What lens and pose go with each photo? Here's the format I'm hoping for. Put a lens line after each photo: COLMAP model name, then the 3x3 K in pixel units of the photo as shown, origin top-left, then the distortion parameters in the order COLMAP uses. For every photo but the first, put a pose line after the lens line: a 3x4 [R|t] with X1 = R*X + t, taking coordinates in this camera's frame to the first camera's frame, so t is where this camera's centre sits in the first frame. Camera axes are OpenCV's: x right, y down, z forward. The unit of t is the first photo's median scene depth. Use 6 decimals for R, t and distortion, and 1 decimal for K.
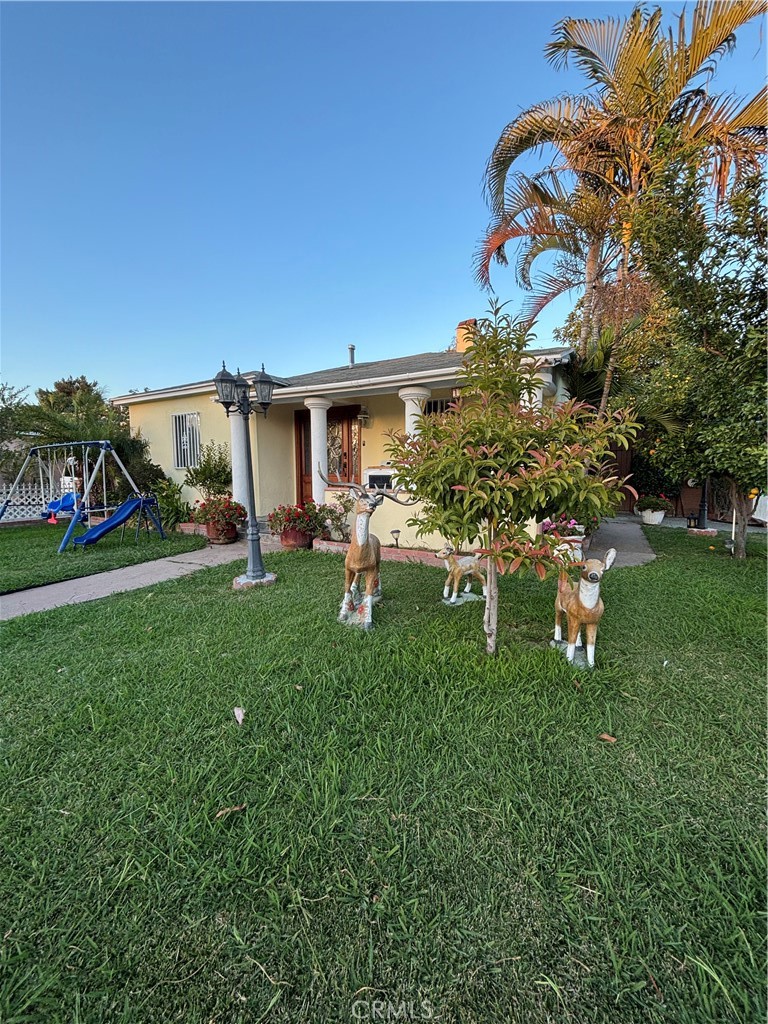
lens RADIAL K [[413.9, 0, 386.7], [0, 413.9, 514.8], [0, 0, 1]] dist [0.013210, -0.000909]
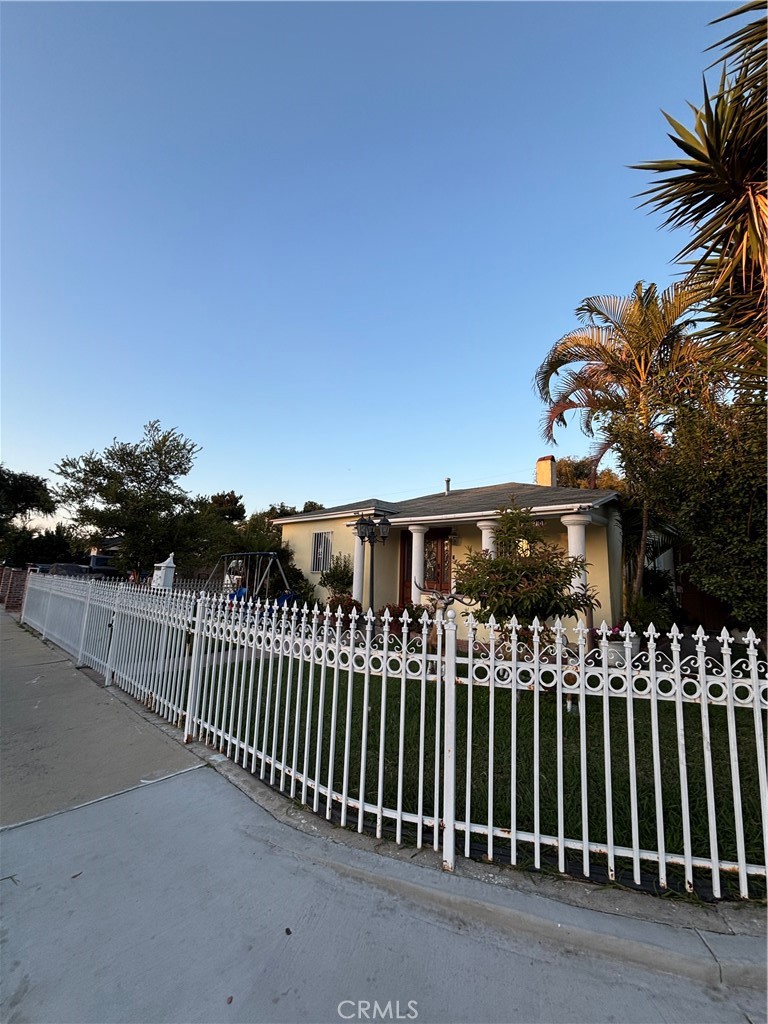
lens RADIAL K [[413.9, 0, 387.8], [0, 413.9, 513.8], [0, 0, 1]] dist [0.013210, -0.000909]
pose [[0.971857, 0.003566, -0.235545, 0.048933], [-0.062365, 0.968104, -0.242663, 0.017161], [0.227166, 0.250524, 0.941081, -0.271311]]
